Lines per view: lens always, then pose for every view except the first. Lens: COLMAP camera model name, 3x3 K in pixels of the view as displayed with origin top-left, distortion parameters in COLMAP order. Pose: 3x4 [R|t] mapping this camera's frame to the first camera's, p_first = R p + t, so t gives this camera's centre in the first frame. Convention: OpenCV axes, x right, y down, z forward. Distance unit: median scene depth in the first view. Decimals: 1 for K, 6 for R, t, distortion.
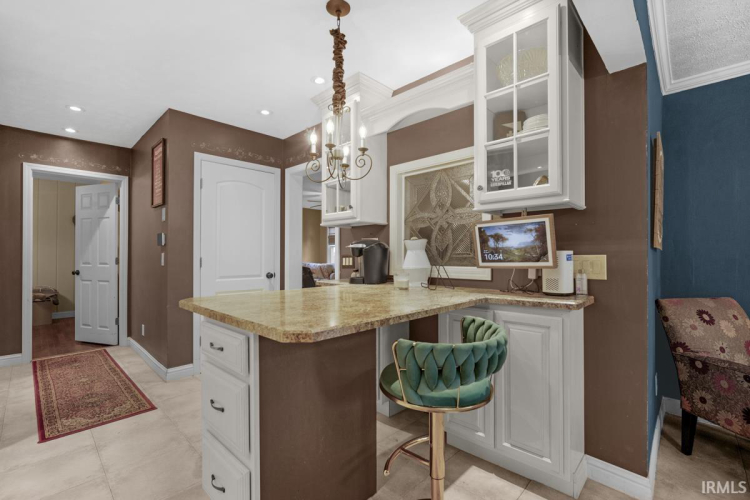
lens RADIAL K [[328.9, 0, 375.0], [0, 328.9, 250.0], [0, 0, 1]] dist [-0.003844, 0.000003]
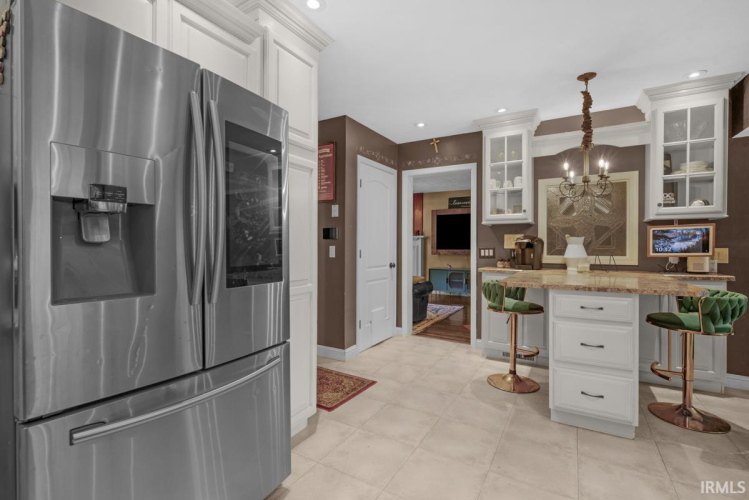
lens RADIAL K [[336.0, 0, 378.0], [0, 336.0, 243.4], [0, 0, 1]] dist [0.000711, -0.000024]
pose [[0.971268, 0.000649, 0.237987, -1.038377], [-0.003054, 0.999948, 0.009739, -0.015017], [-0.237968, -0.010186, 0.971219, -0.167253]]
